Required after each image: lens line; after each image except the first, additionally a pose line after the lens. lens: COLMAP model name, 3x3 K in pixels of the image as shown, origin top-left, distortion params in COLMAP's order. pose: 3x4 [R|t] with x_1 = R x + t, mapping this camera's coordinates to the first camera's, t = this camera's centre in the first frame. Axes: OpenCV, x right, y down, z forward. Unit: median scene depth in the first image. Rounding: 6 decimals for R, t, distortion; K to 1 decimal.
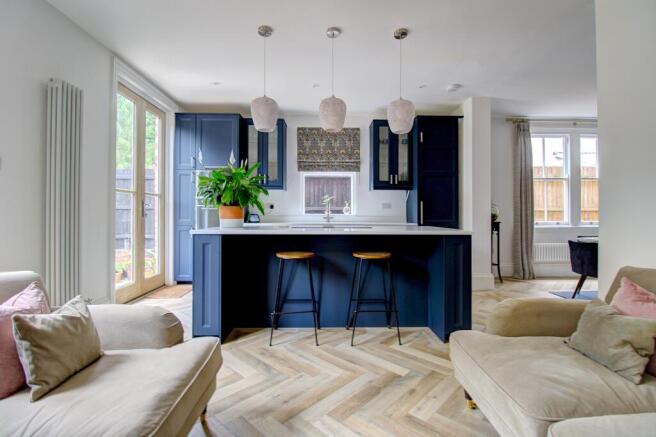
lens RADIAL K [[304.3, 0, 325.4], [0, 304.3, 215.6], [0, 0, 1]] dist [-0.015919, -0.001034]
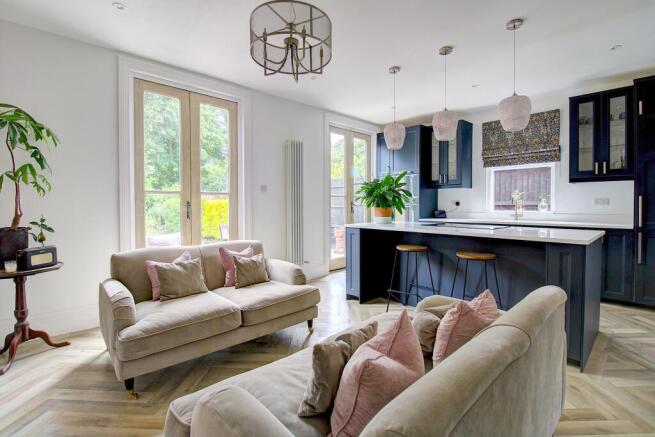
lens RADIAL K [[303.9, 0, 330.5], [0, 303.9, 213.4], [0, 0, 1]] dist [-0.015919, -0.001034]
pose [[0.670878, 0.015025, -0.741416, 0.315399], [0.002723, 0.999738, 0.022723, -0.020725], [0.741563, -0.017263, 0.670661, -0.034254]]
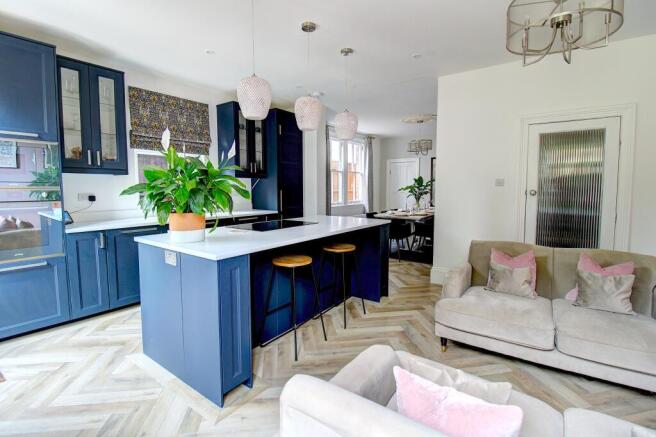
lens RADIAL K [[304.3, 0, 330.6], [0, 304.3, 218.2], [0, 0, 1]] dist [-0.015919, -0.001034]
pose [[0.597480, -0.081314, 0.797751, -0.404227], [0.008626, 0.995440, 0.095004, -0.044927], [-0.801838, -0.049881, 0.595456, 0.190313]]
